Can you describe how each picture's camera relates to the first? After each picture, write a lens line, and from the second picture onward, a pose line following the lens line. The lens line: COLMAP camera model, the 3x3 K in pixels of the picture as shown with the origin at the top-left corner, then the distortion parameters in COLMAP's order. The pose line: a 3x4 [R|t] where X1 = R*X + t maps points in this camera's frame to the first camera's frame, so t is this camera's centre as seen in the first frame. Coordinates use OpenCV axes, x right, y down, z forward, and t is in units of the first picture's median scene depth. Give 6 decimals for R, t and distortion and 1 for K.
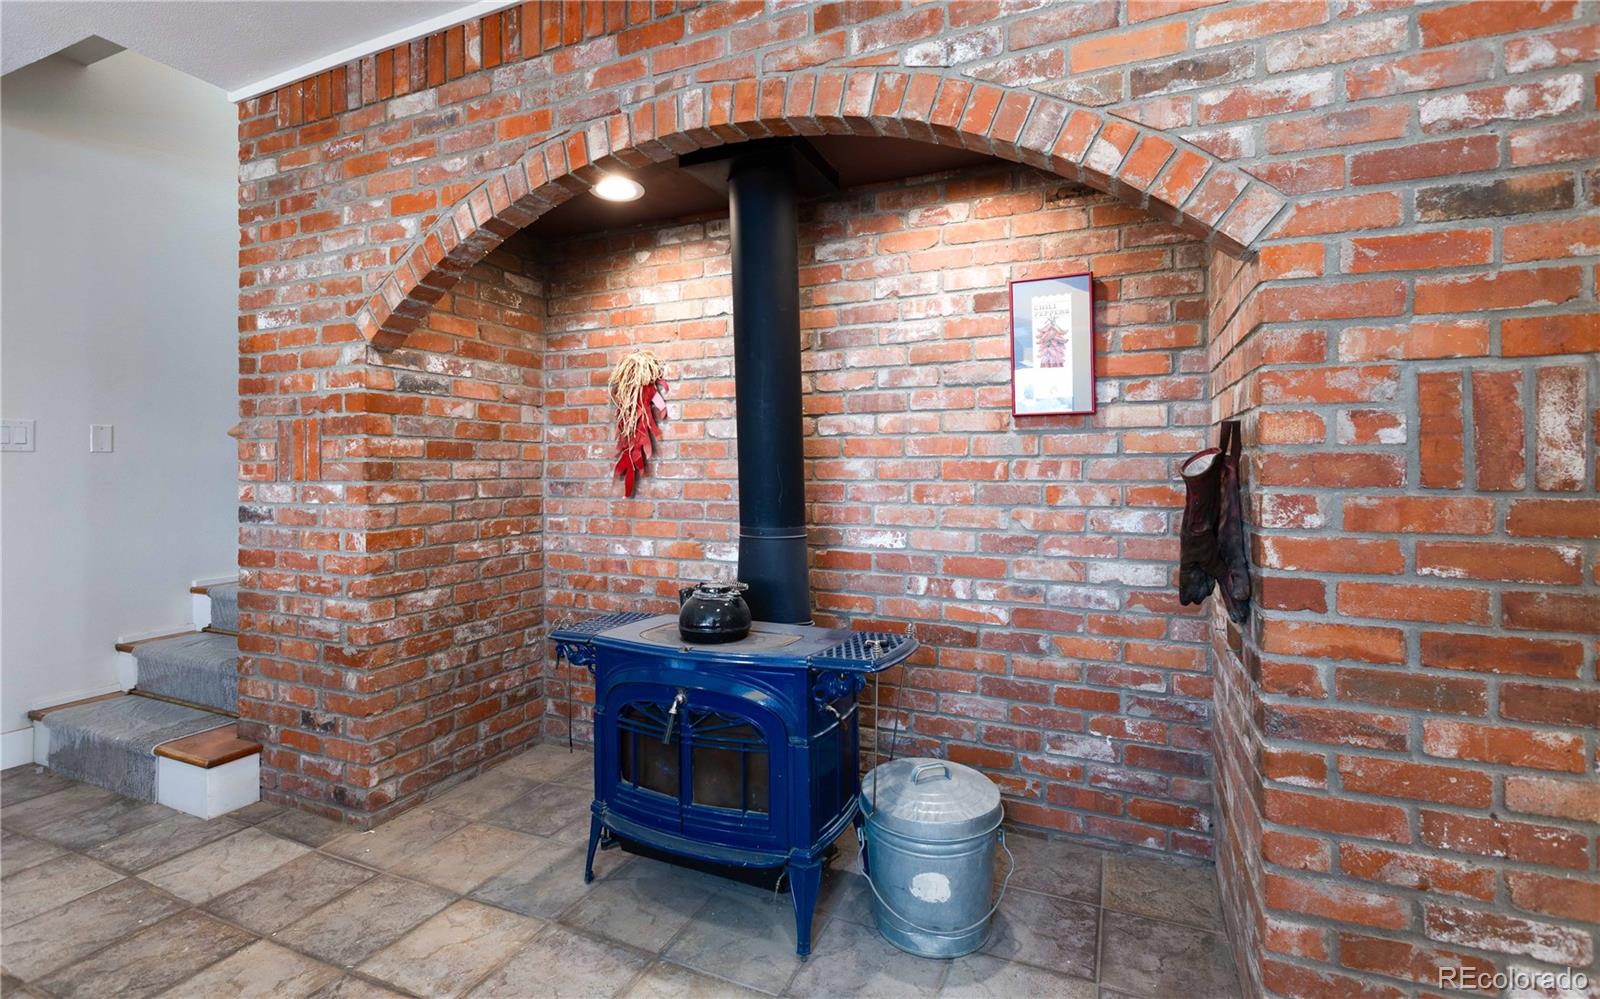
lens RADIAL K [[728.5, 0, 801.5], [0, 728.5, 451.0], [0, 0, 1]] dist [0.003767, -0.003483]
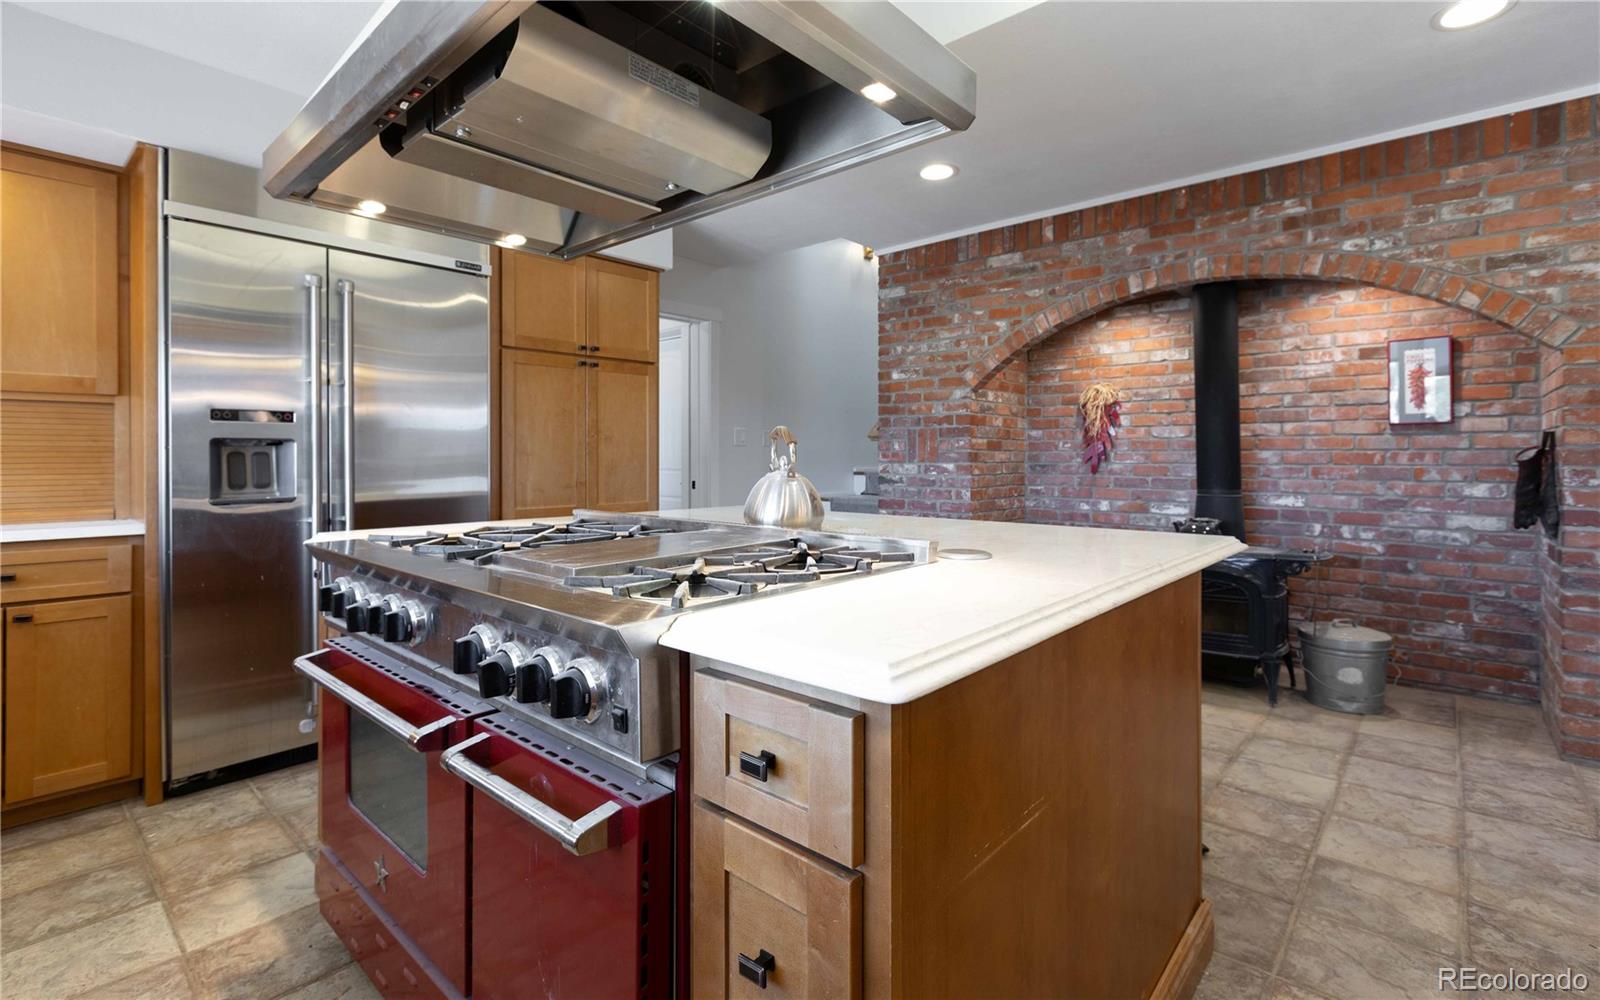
lens RADIAL K [[728.5, 0, 801.5], [0, 728.5, 451.5], [0, 0, 1]] dist [0.003767, -0.003483]
pose [[0.952675, 0.002681, -0.303980, -0.462305], [0.001648, 0.999901, 0.013983, -0.012876], [0.303987, -0.013822, 0.952576, -0.941296]]
